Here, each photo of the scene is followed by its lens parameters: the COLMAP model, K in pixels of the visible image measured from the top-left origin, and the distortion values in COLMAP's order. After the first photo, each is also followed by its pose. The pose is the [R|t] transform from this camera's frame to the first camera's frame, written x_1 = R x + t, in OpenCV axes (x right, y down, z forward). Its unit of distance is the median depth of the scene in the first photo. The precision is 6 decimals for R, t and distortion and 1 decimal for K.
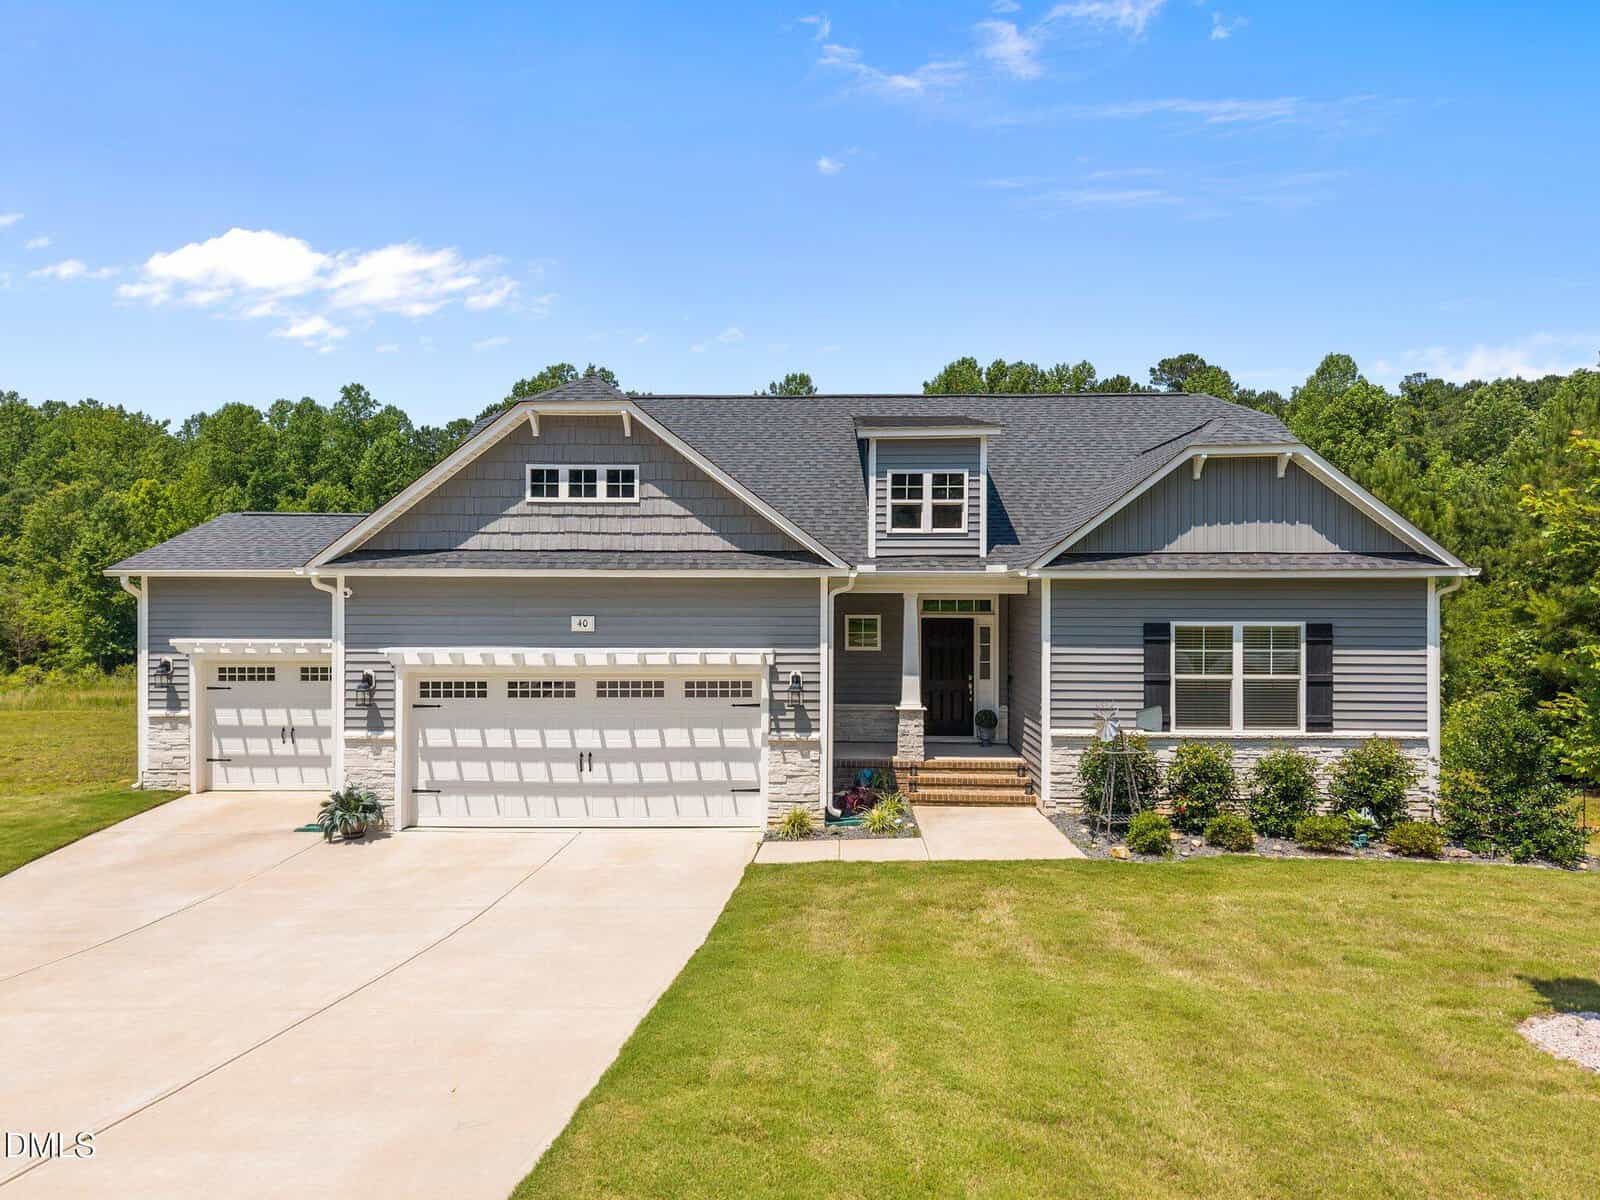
lens RADIAL K [[1076.7, 0, 792.3], [0, 1076.7, 585.8], [0, 0, 1]] dist [0.035764, -0.038473]
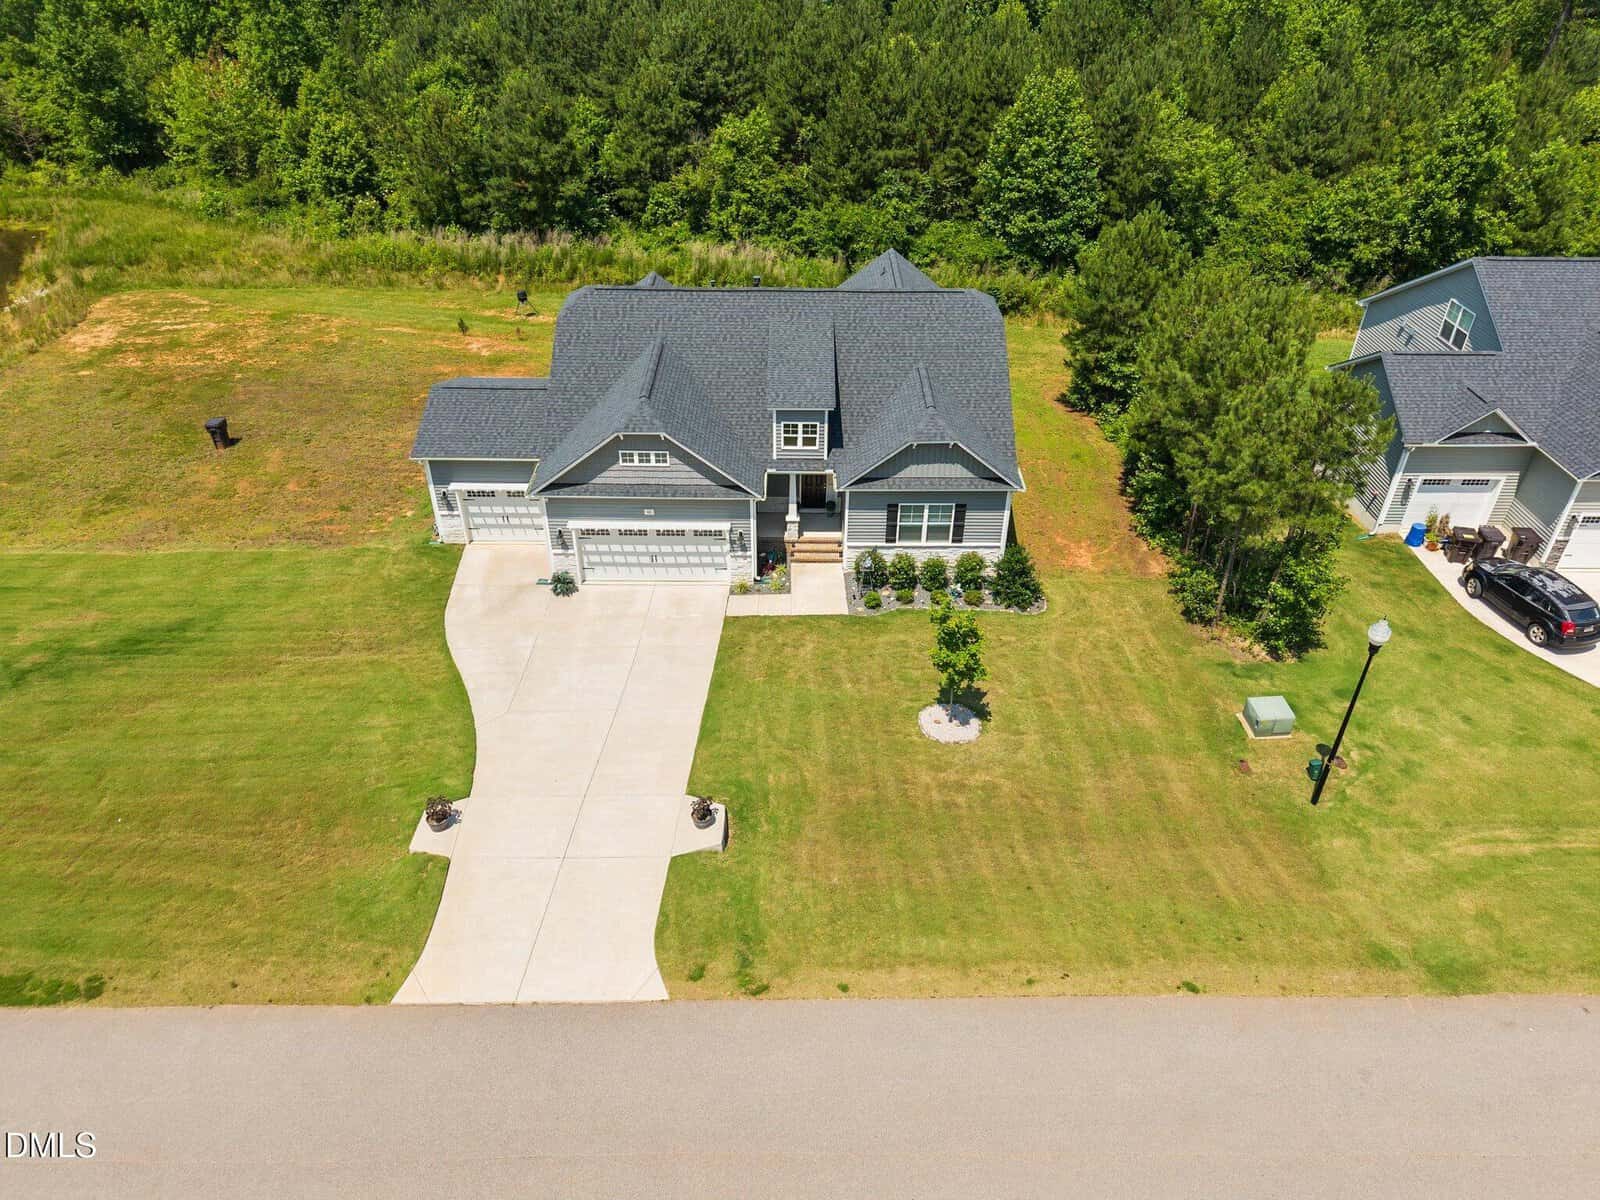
lens RADIAL K [[1076.7, 0, 797.4], [0, 1076.7, 600.0], [0, 0, 1]] dist [0.035764, -0.038473]
pose [[0.999168, -0.018872, 0.036160, 0.039770], [-0.005253, 0.819607, 0.572902, -1.139702], [-0.040449, -0.572615, 0.818826, -1.035284]]
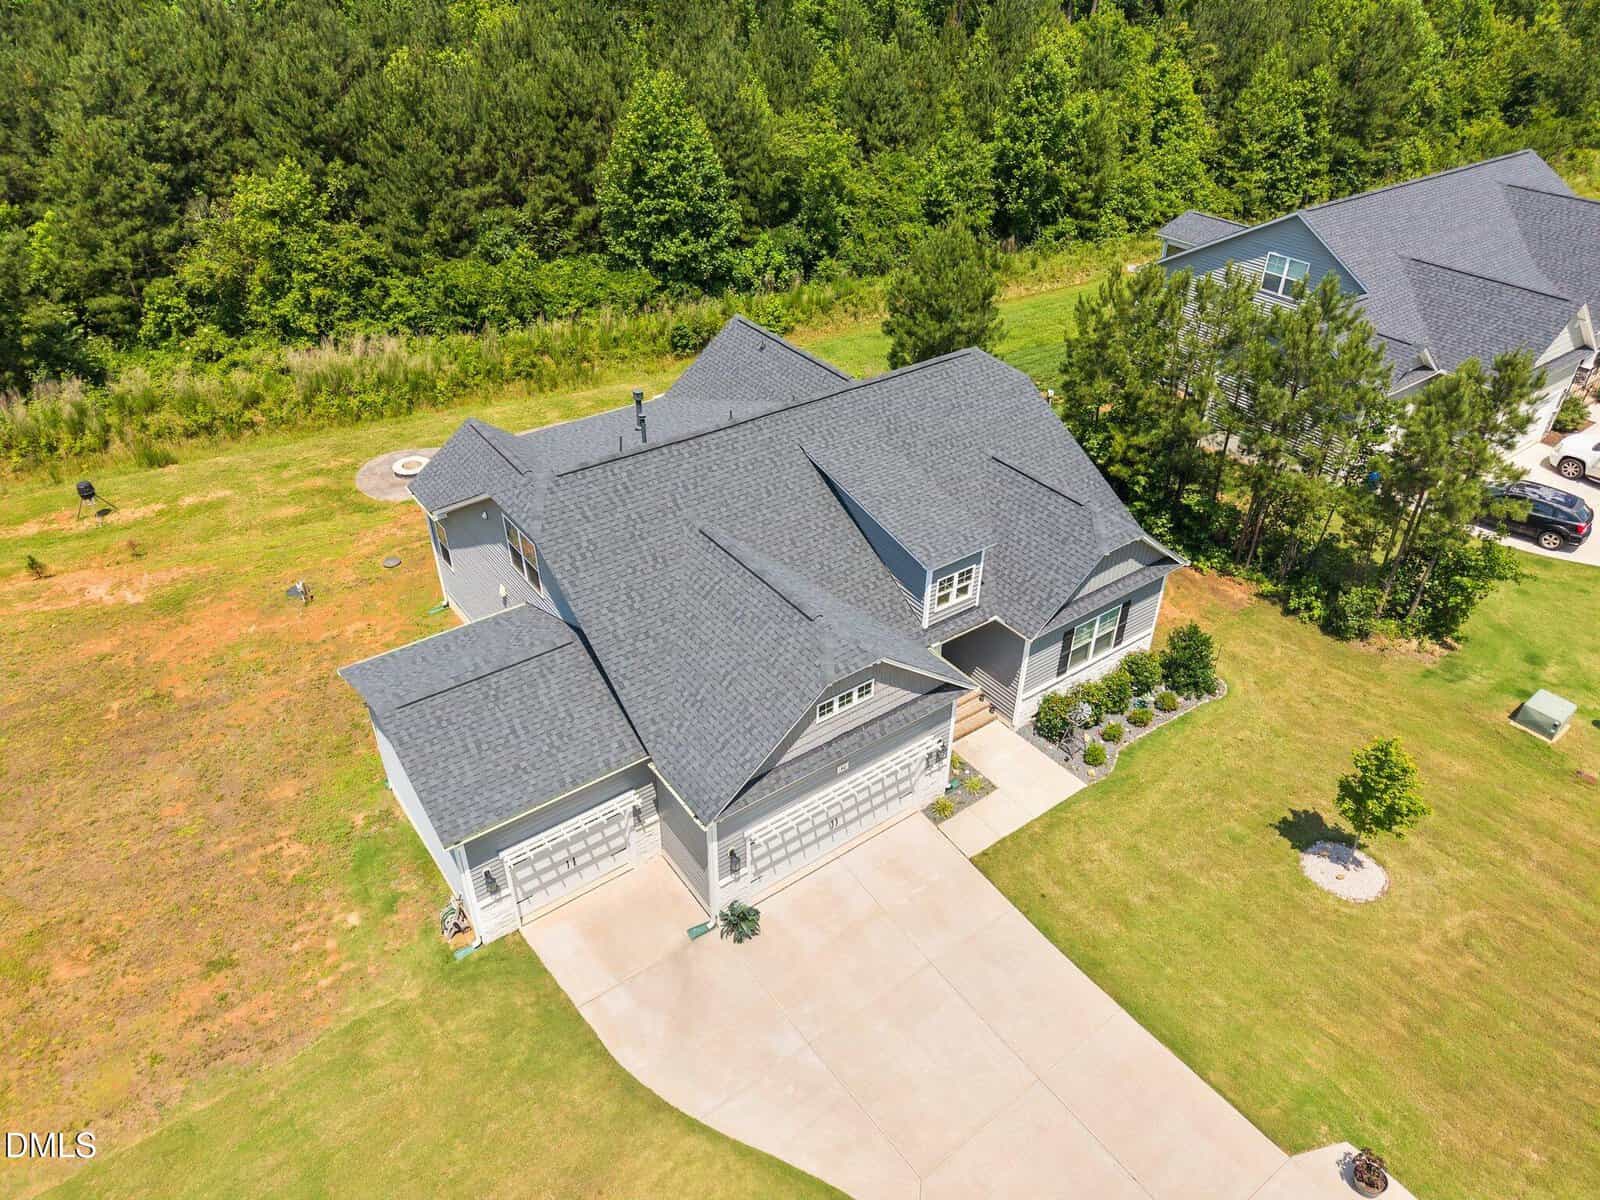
lens RADIAL K [[1076.7, 0, 798.7], [0, 1076.7, 601.6], [0, 0, 1]] dist [0.035764, -0.038473]
pose [[0.783430, -0.350421, 0.513266, -0.969063], [-0.011232, 0.817759, 0.575451, -1.074715], [-0.621379, -0.456591, 0.636721, 0.128959]]
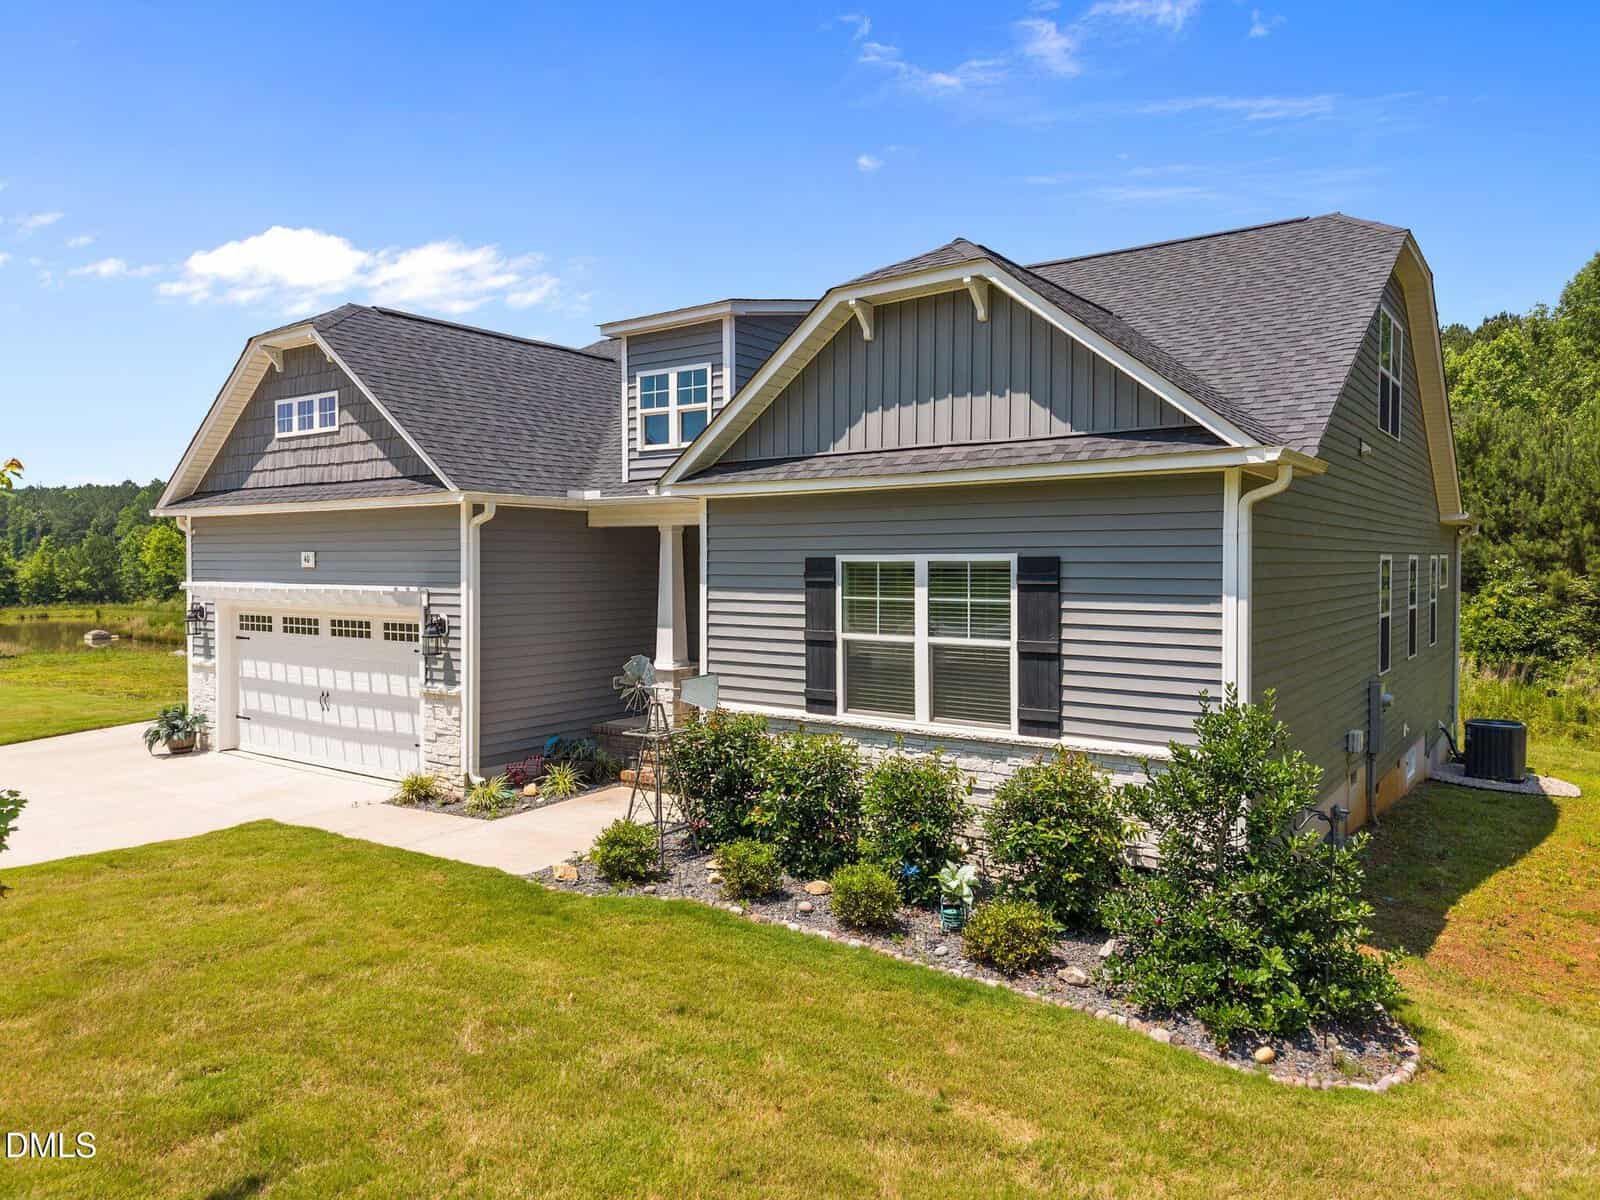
lens RADIAL K [[1076.7, 0, 806.8], [0, 1076.7, 587.6], [0, 0, 1]] dist [0.035764, -0.038473]
pose [[0.834254, 0.011258, -0.551265, 0.708183], [0.004500, 0.999619, 0.027225, 0.035108], [0.551361, -0.025193, 0.833886, 0.427669]]
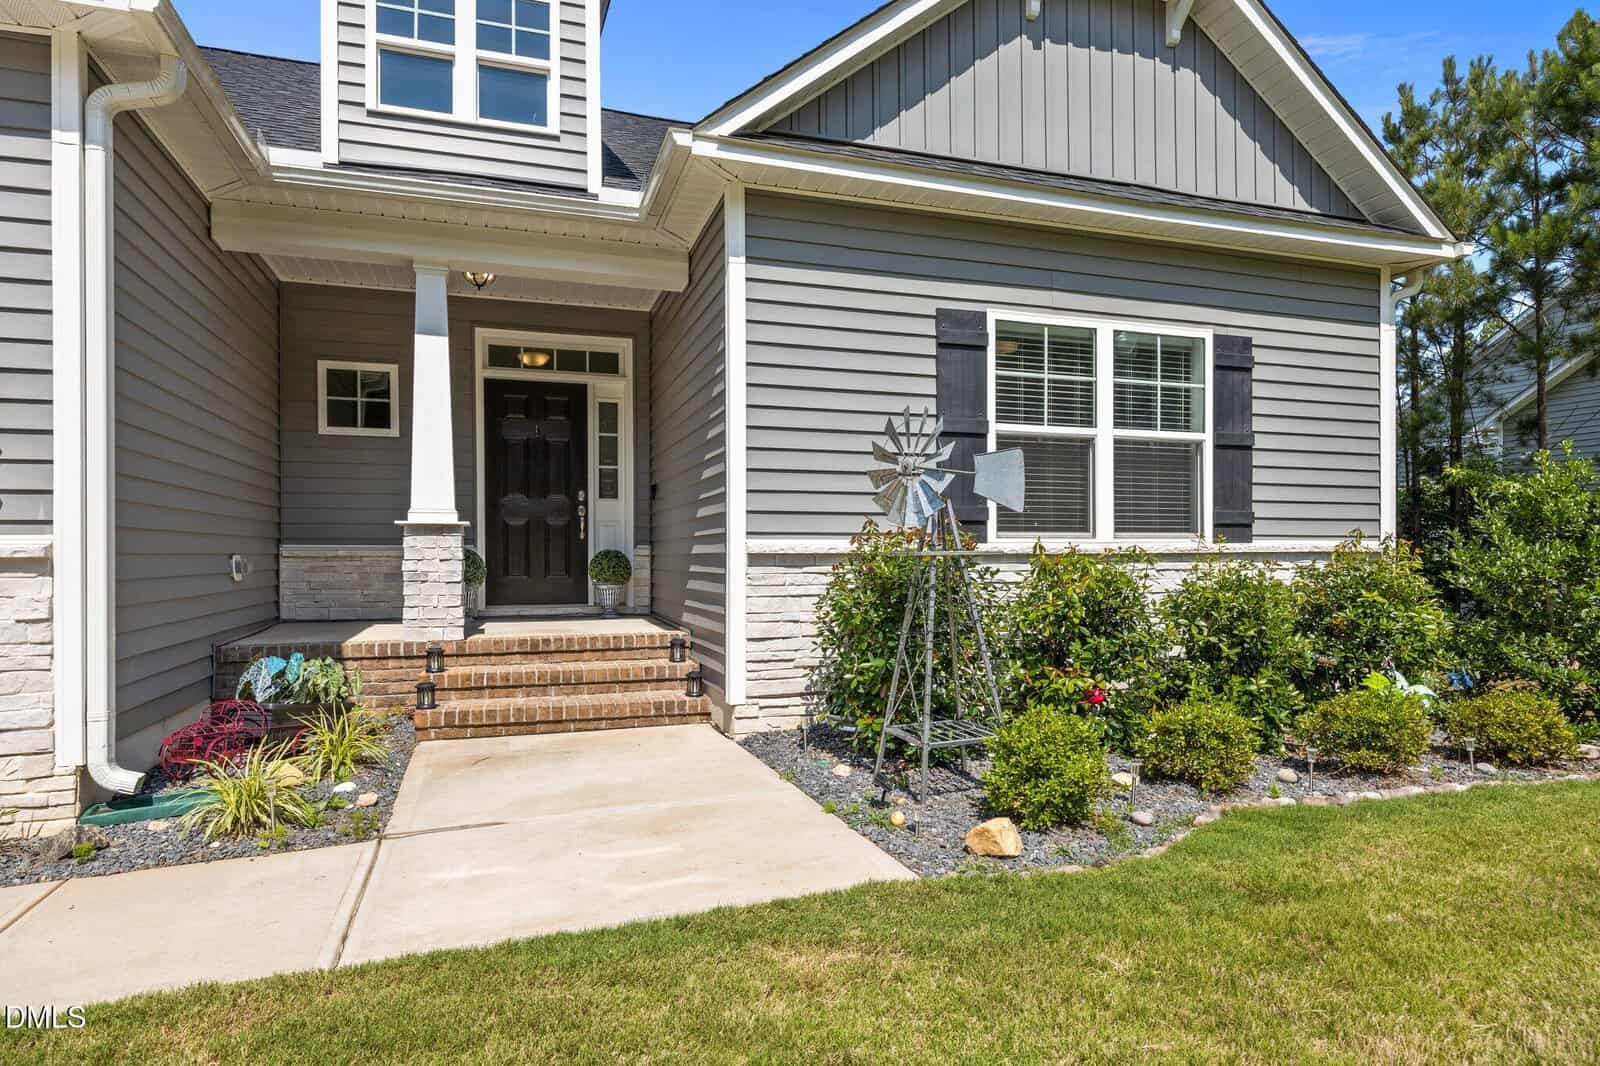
lens RADIAL K [[897.6, 0, 794.4], [0, 897.6, 566.8], [0, 0, 1]] dist [0.006680, -0.002322]
pose [[0.937946, -0.009321, 0.346656, 0.133578], [0.002602, 0.999800, 0.019843, 0.137837], [-0.346771, -0.017710, 0.937783, 0.661937]]
